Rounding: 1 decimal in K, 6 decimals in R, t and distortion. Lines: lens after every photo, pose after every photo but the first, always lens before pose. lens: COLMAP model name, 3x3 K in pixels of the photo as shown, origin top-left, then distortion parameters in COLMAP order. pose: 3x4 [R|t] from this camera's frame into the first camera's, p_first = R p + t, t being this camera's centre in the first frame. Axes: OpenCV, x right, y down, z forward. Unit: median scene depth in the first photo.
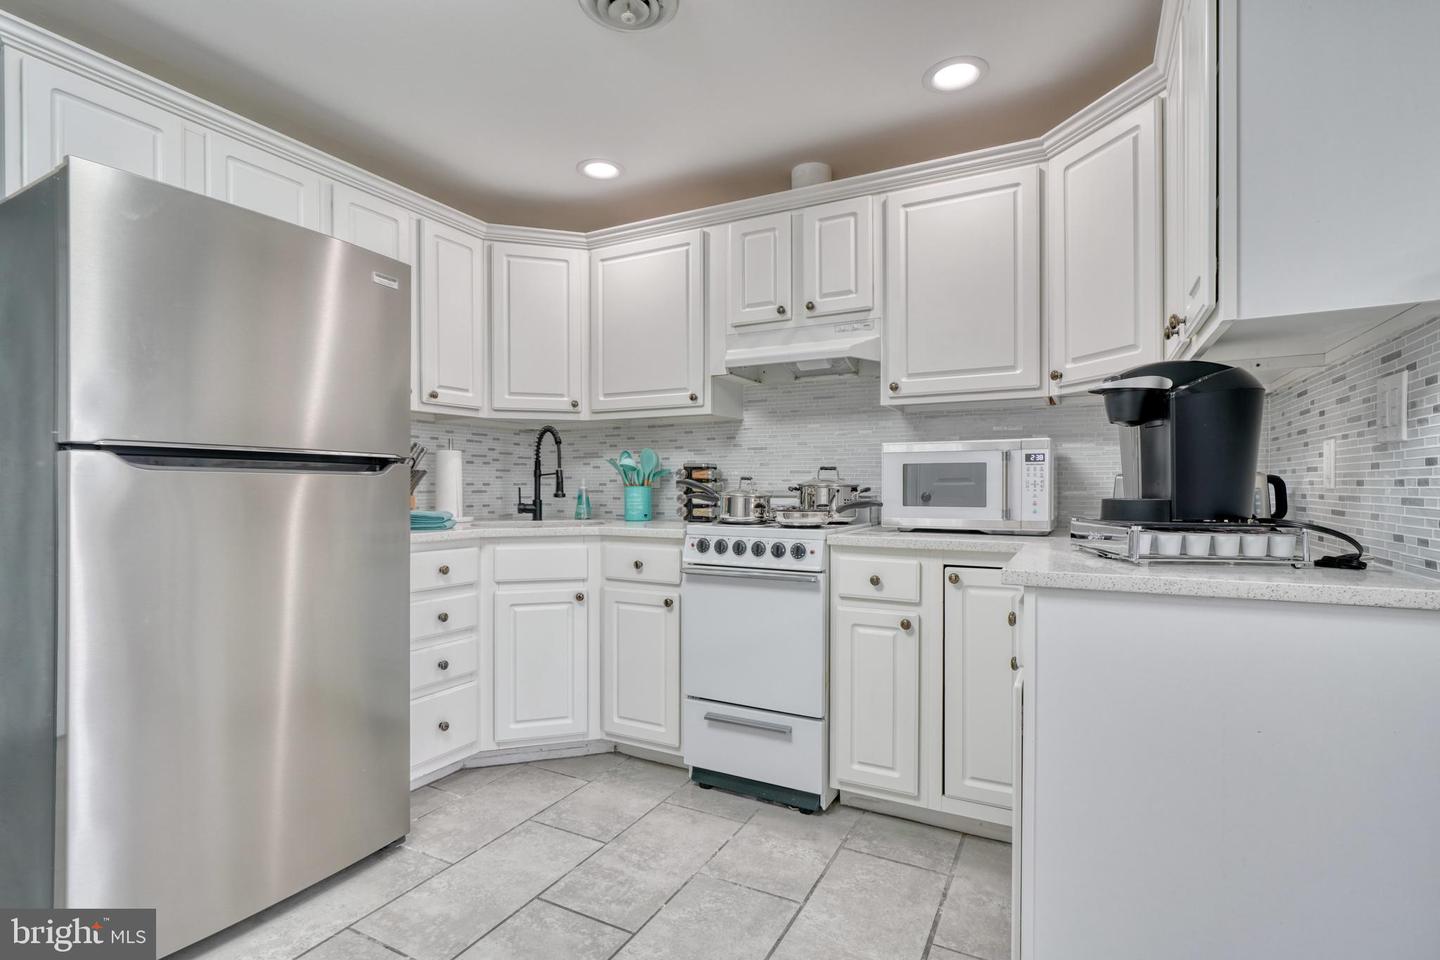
lens RADIAL K [[685.3, 0, 715.4], [0, 685.3, 490.0], [0, 0, 1]] dist [-0.004310, 0.002171]
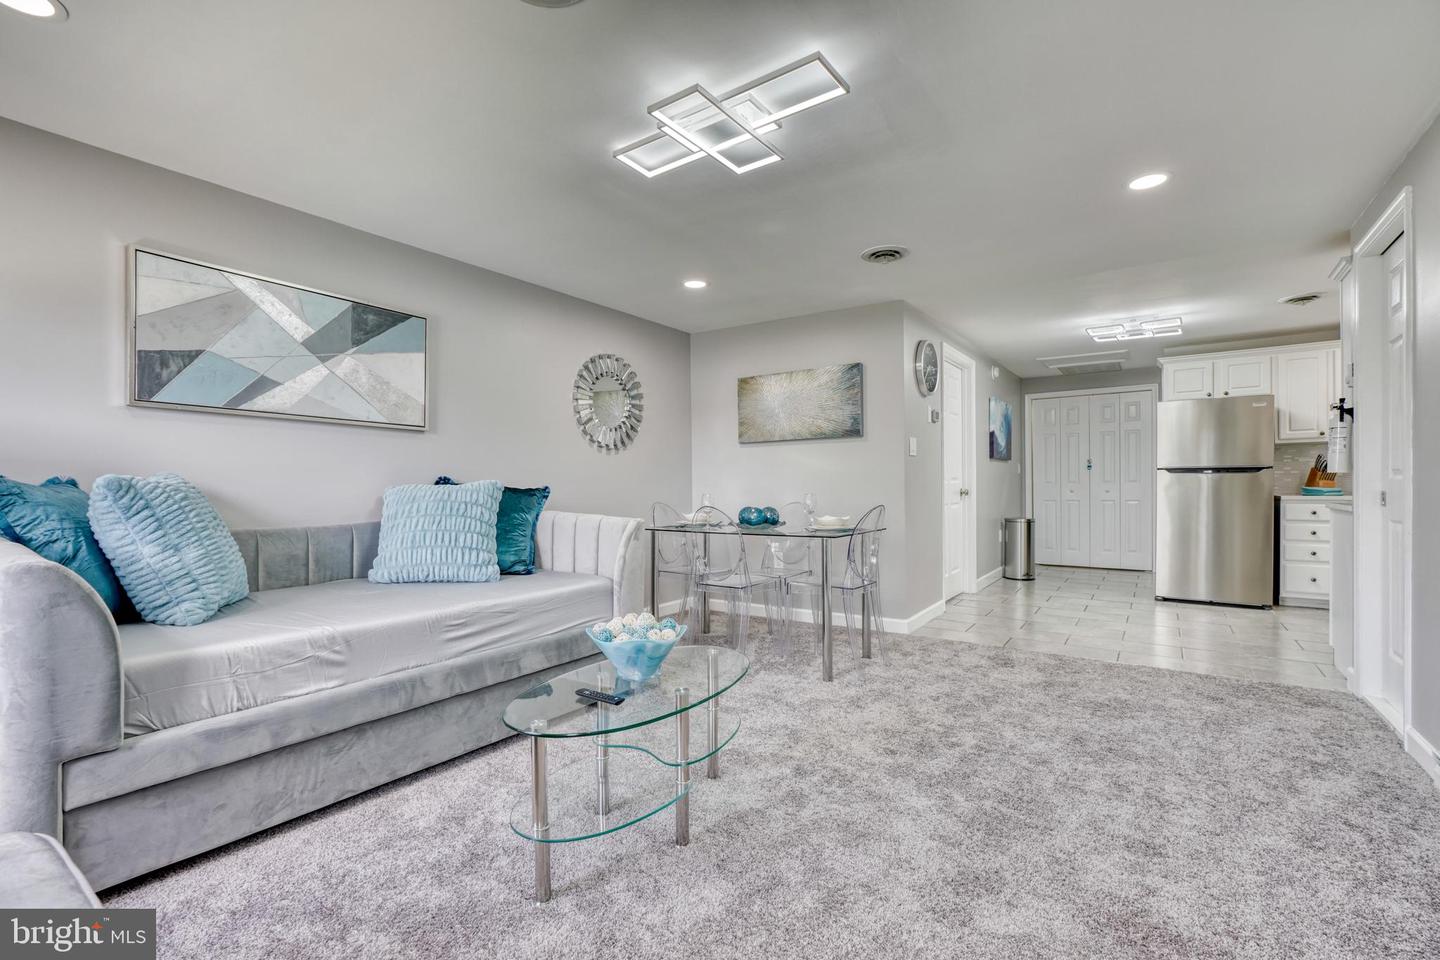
lens RADIAL K [[653.2, 0, 712.0], [0, 653.2, 492.3], [0, 0, 1]] dist [-0.008944, 0.004523]
pose [[-0.111707, 0.010606, -0.993685, 1.946902], [0.003529, 0.999941, 0.010276, 0.016957], [0.993735, -0.002358, -0.111738, -0.752415]]
